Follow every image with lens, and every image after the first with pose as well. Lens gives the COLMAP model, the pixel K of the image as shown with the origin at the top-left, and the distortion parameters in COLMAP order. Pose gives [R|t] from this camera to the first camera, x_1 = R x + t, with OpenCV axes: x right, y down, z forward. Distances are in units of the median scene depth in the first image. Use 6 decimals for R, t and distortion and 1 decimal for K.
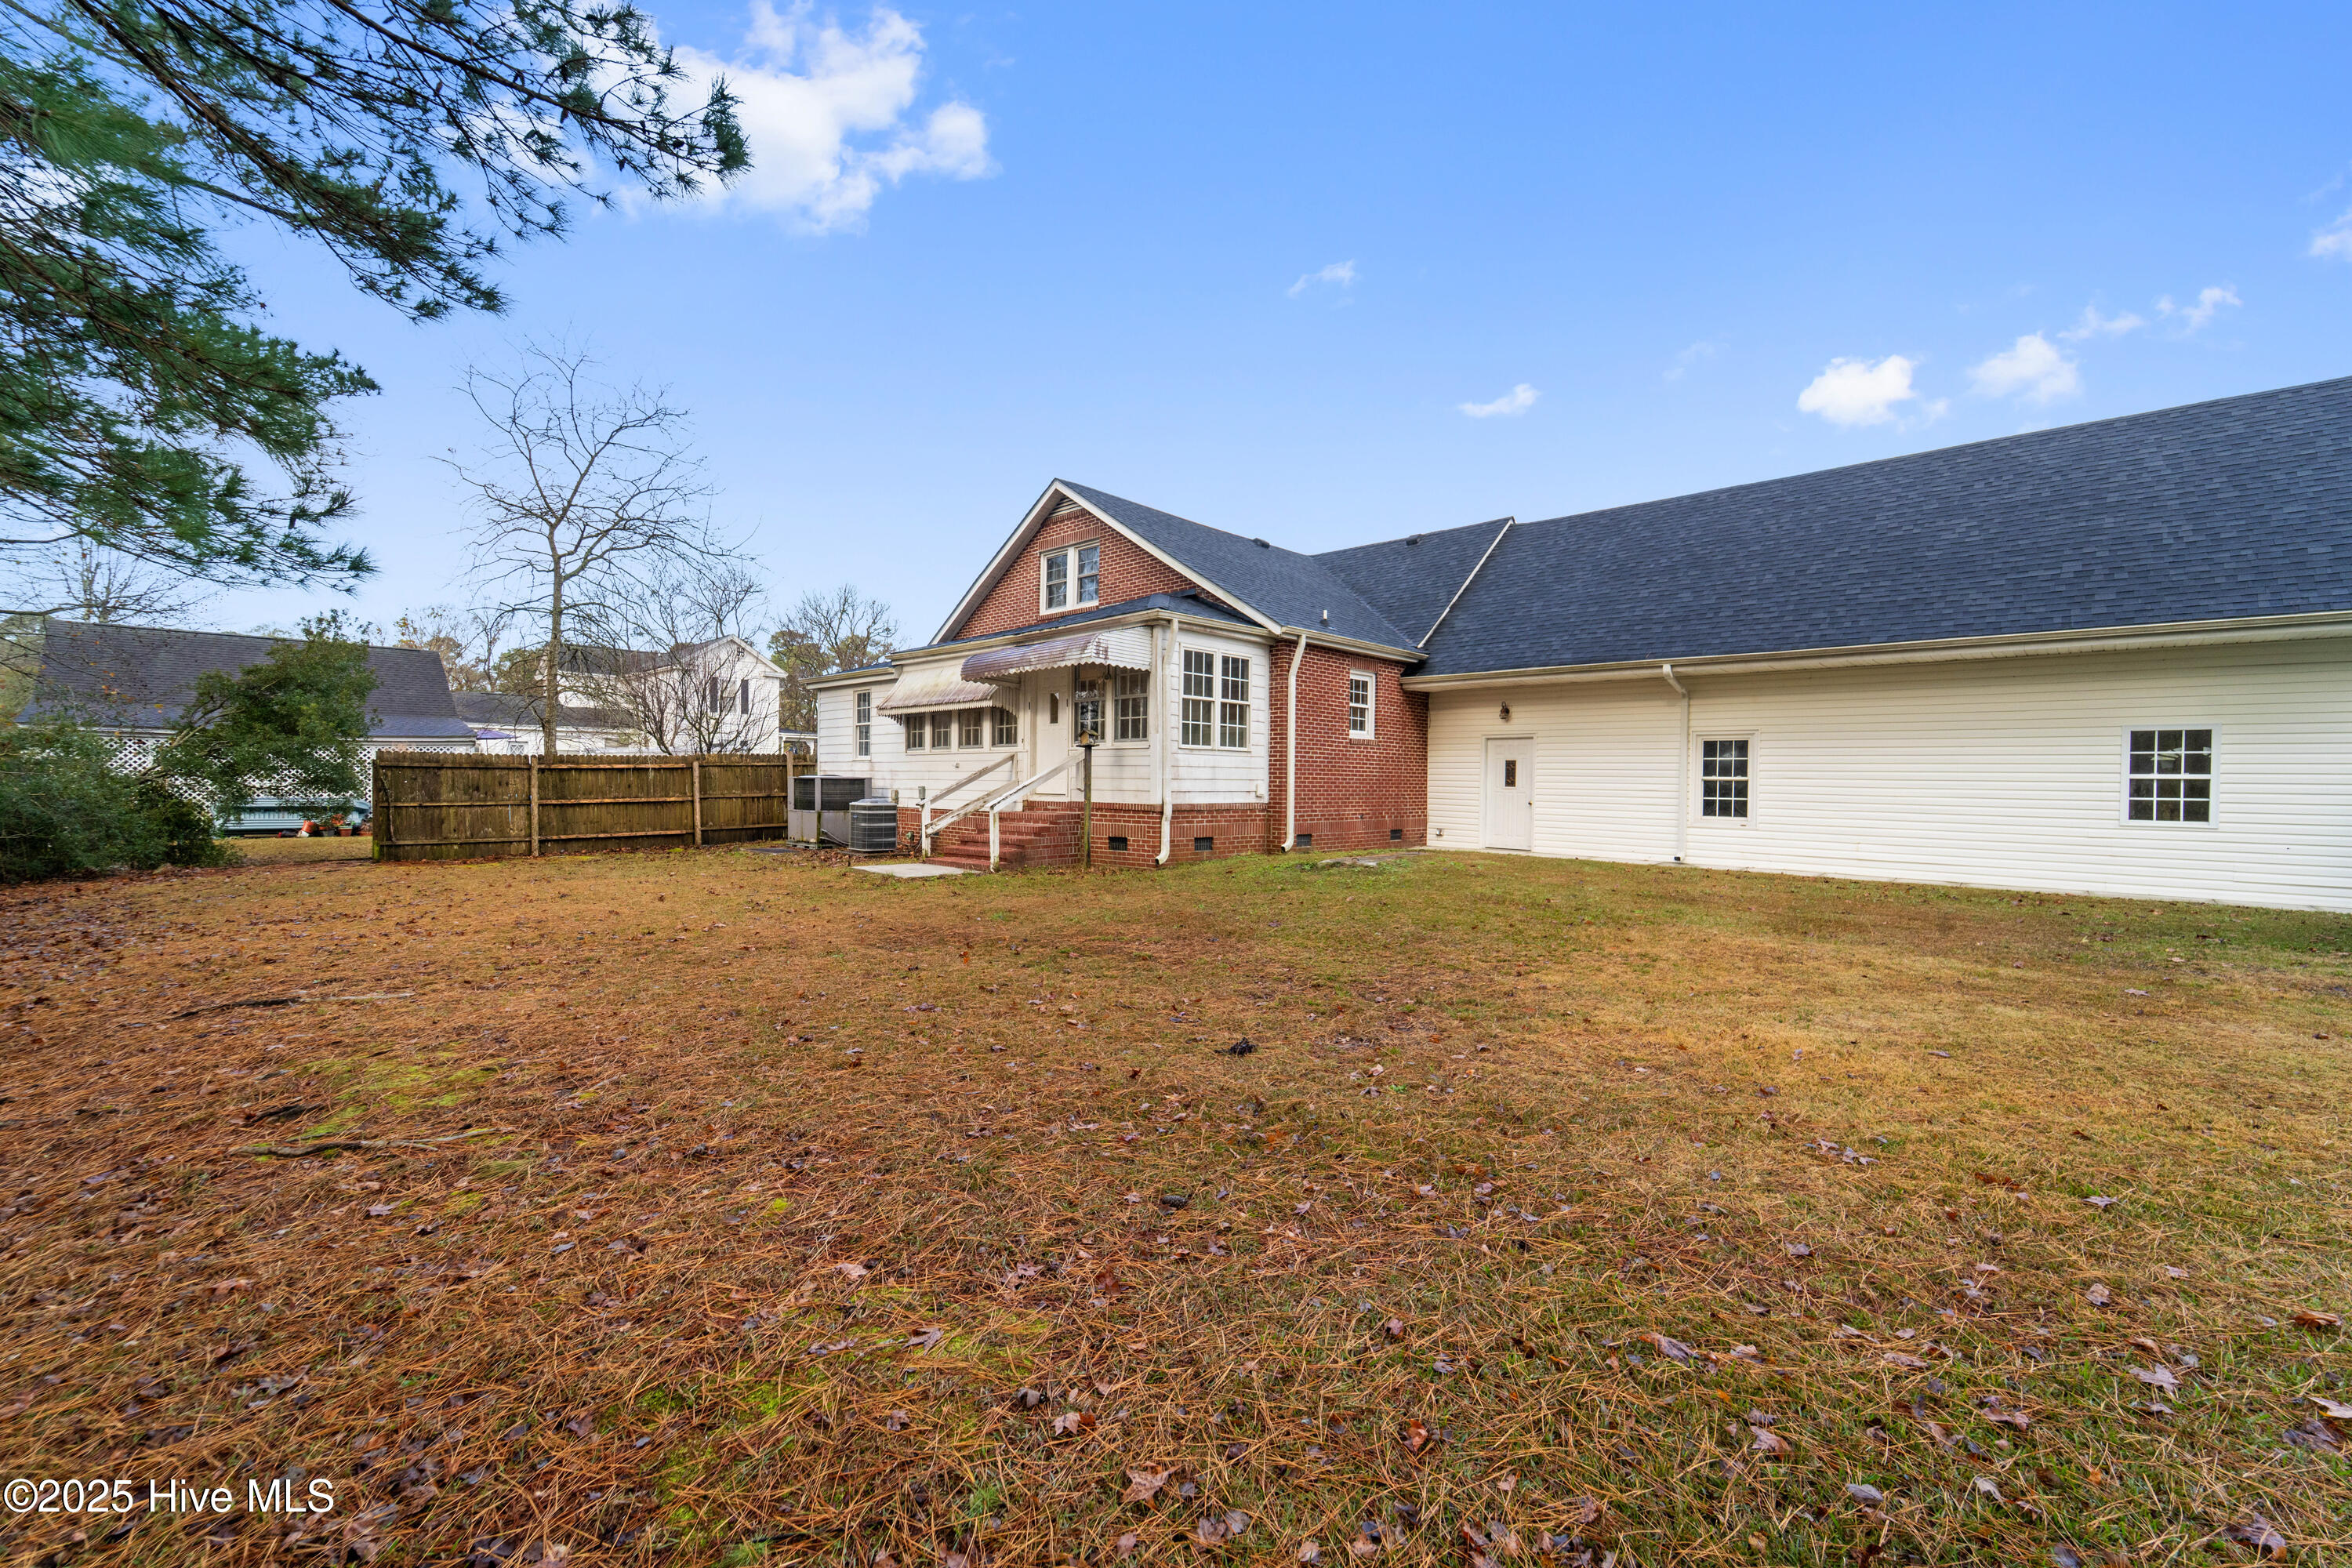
lens RADIAL K [[958.5, 0, 1191.9], [0, 958.5, 785.6], [0, 0, 1]] dist [-0.001204, 0.000190]
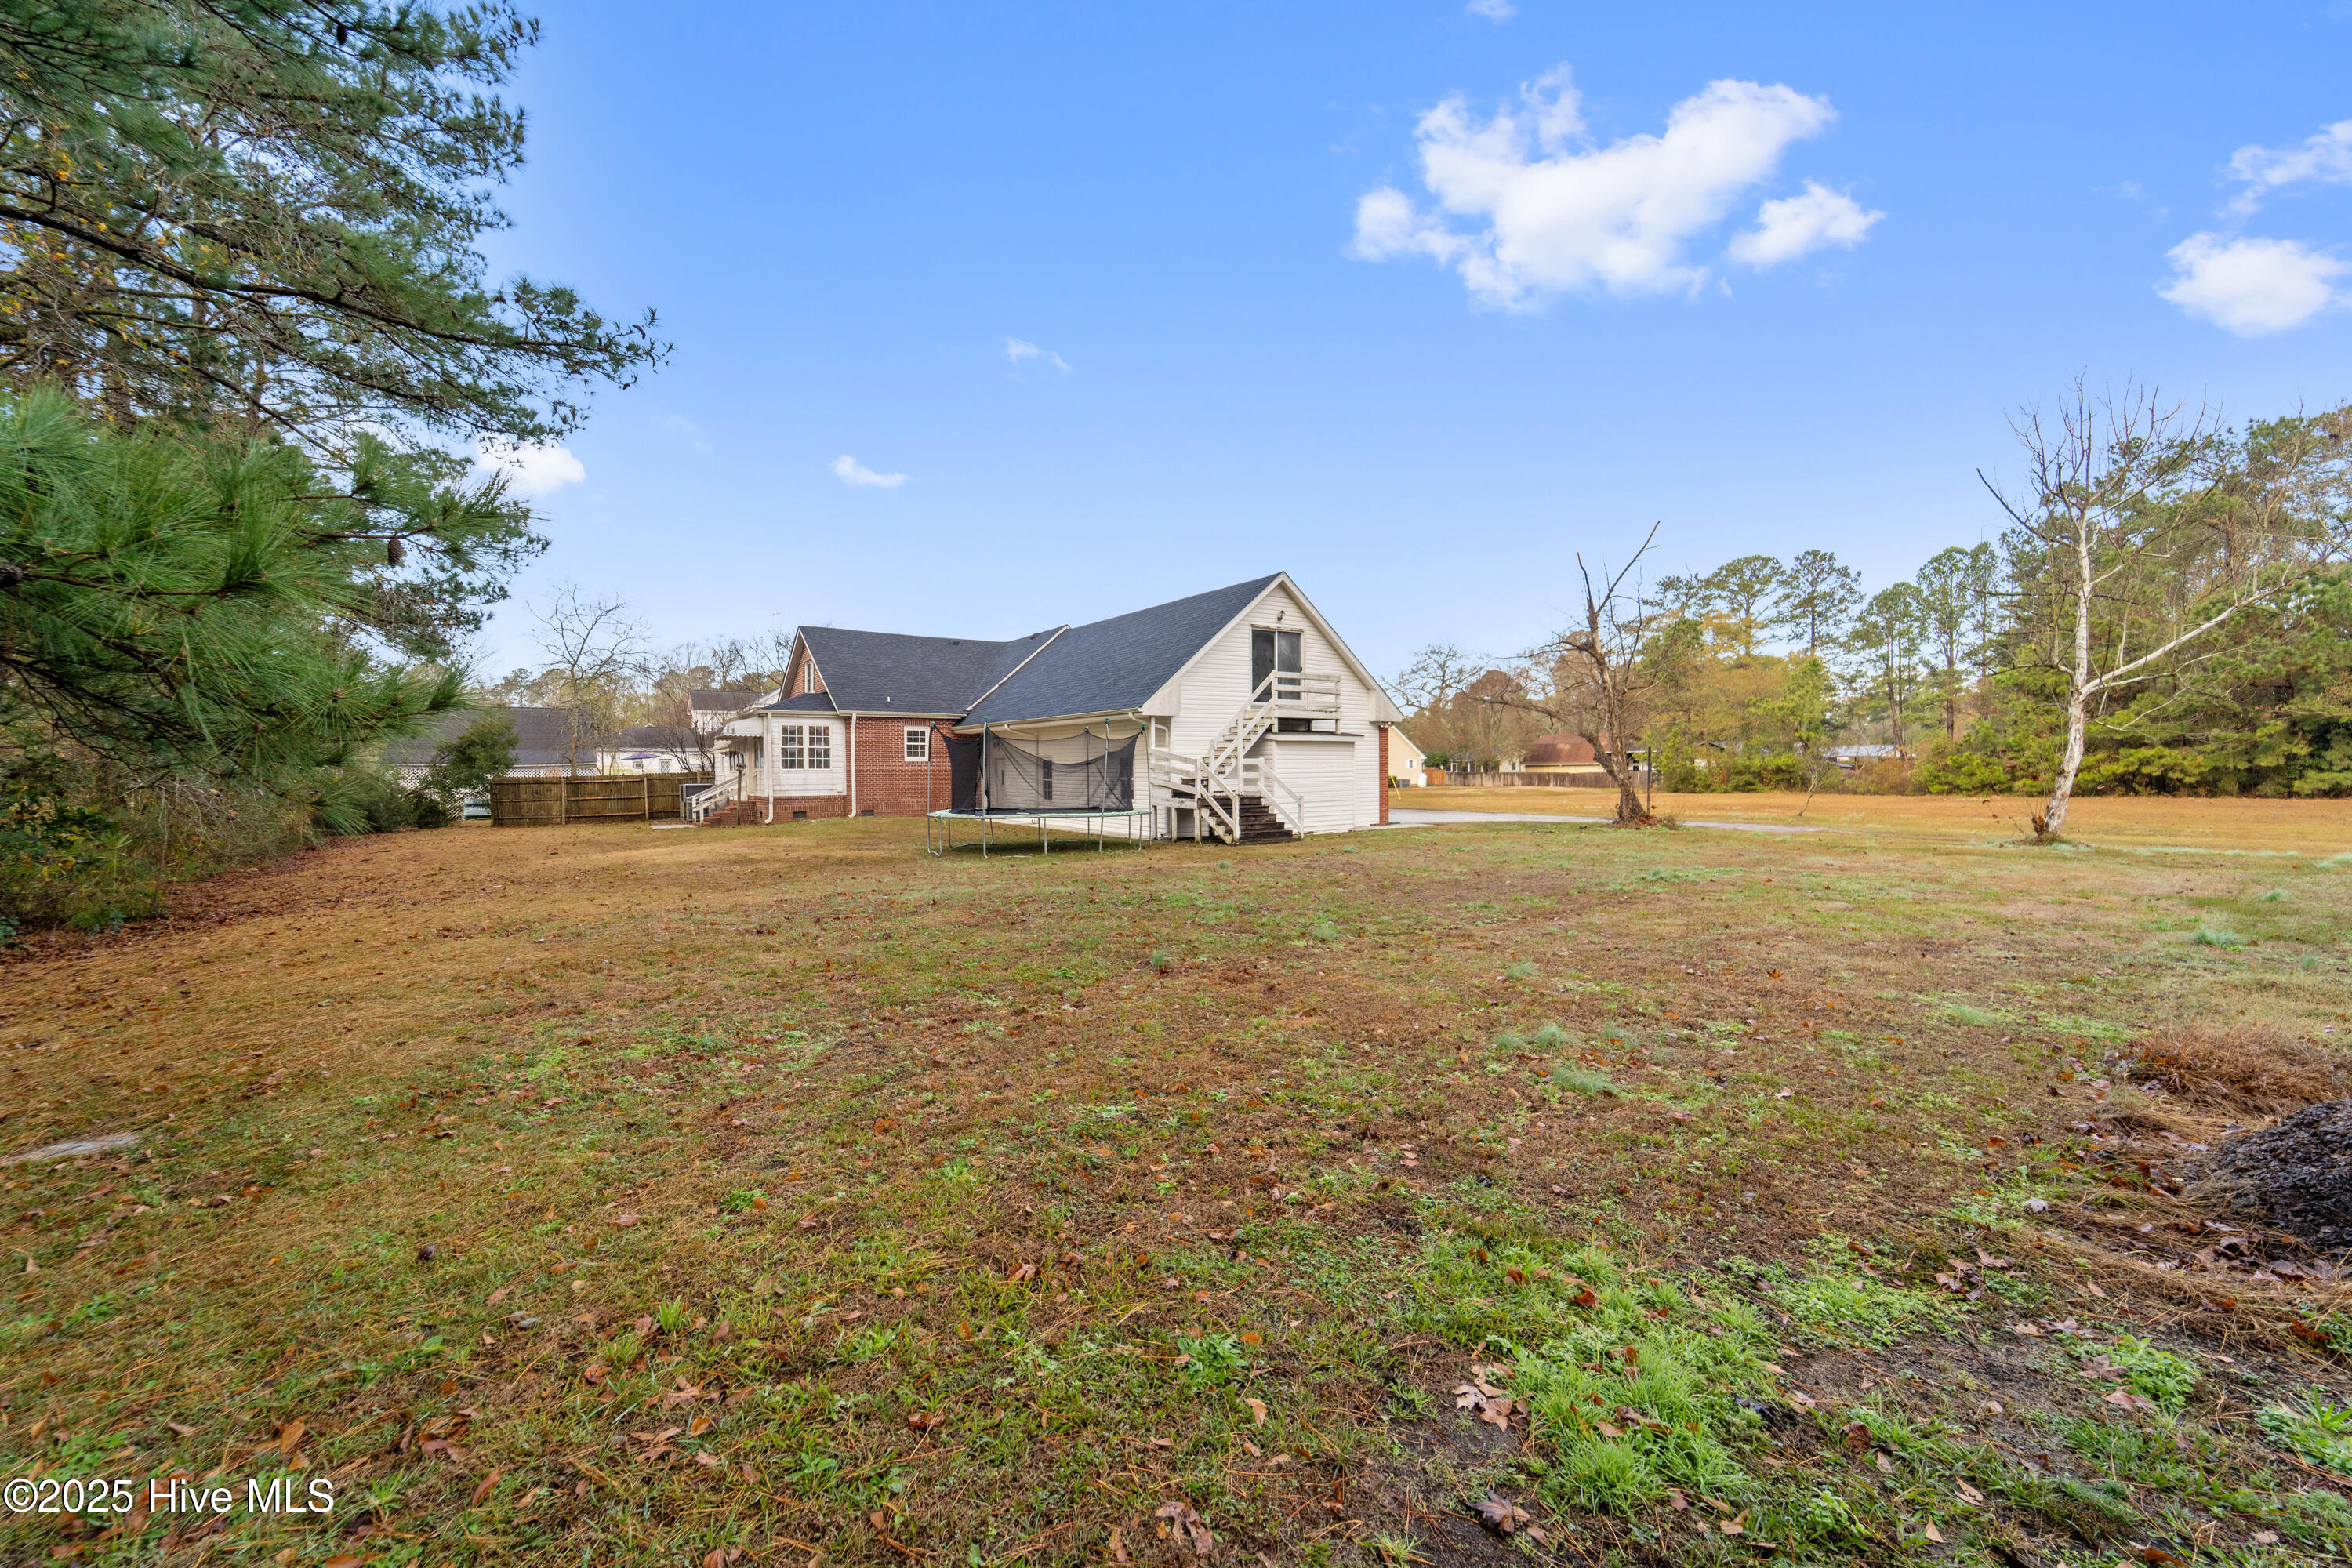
lens RADIAL K [[958.5, 0, 1175.3], [0, 958.5, 790.3], [0, 0, 1]] dist [-0.001204, 0.000190]
pose [[0.973777, -0.013750, -0.227088, 1.241572], [0.017110, 0.999771, 0.012833, -0.006311], [0.226859, -0.016382, 0.973790, -0.848183]]
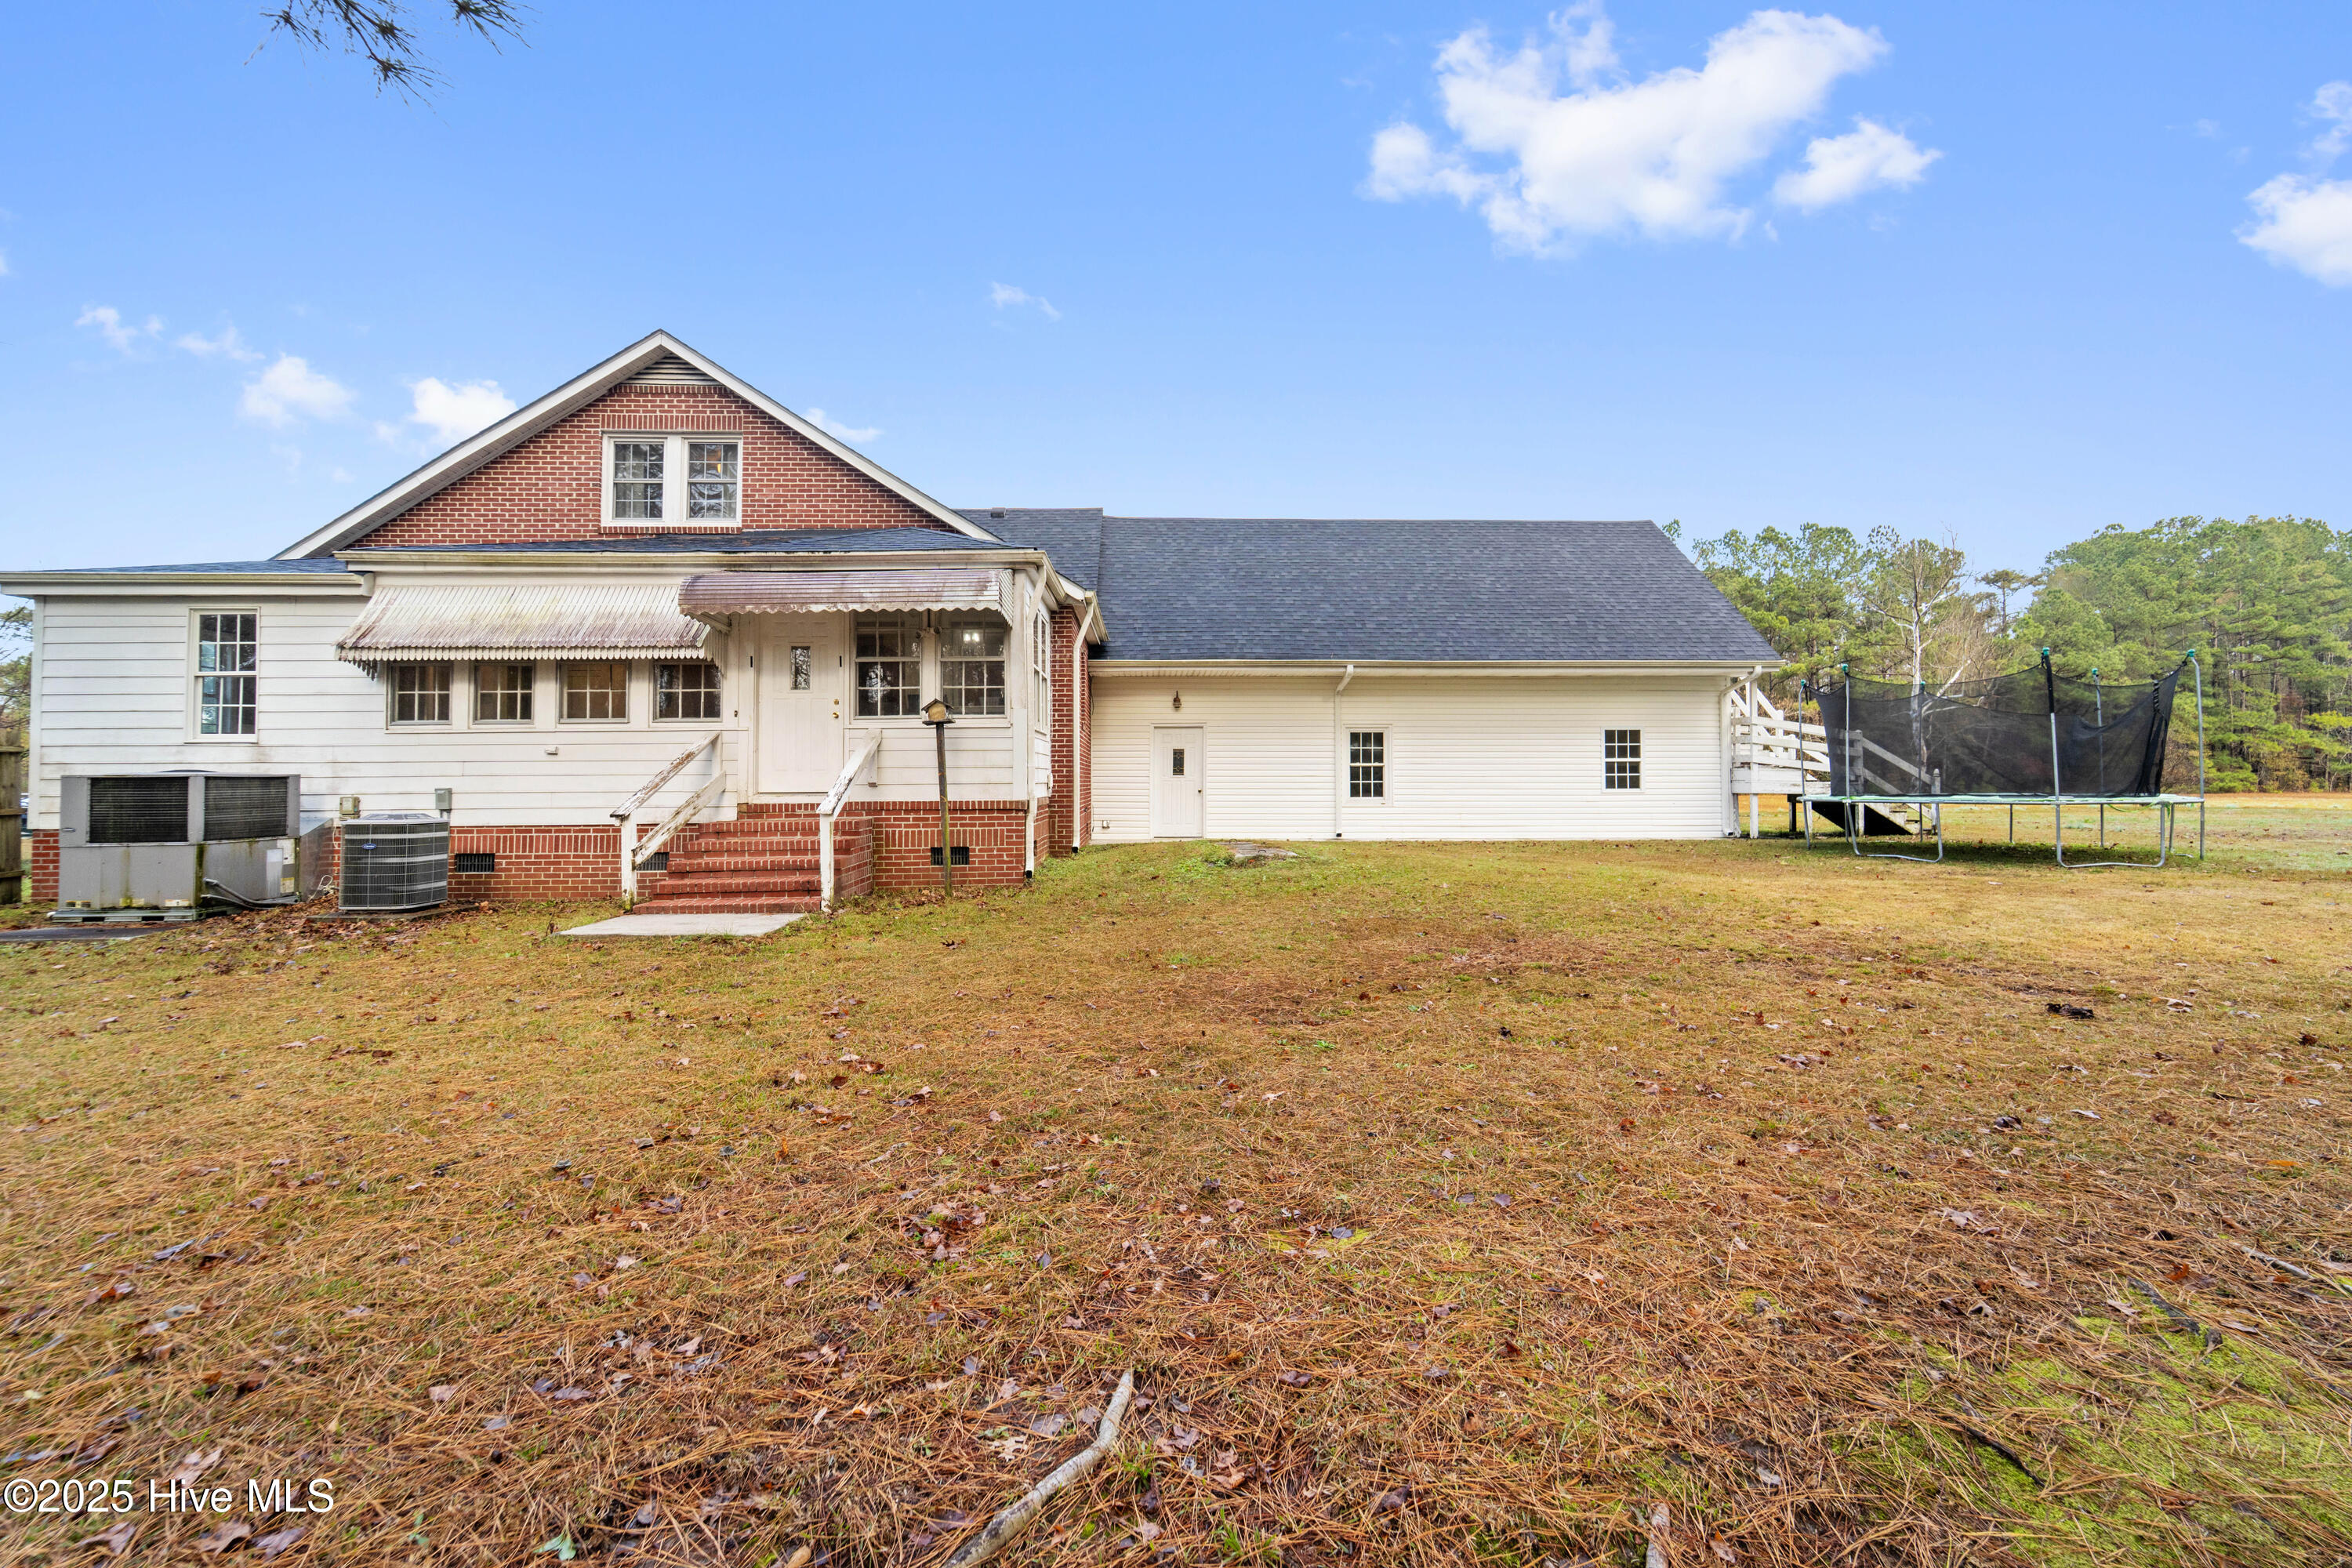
lens RADIAL K [[958.5, 0, 1186.3], [0, 958.5, 761.8], [0, 0, 1]] dist [-0.001204, 0.000190]
pose [[0.696025, -0.003333, 0.718010, -0.445395], [0.018866, 0.999729, -0.013647, 0.001128], [-0.717770, 0.023044, 0.695899, 0.325847]]
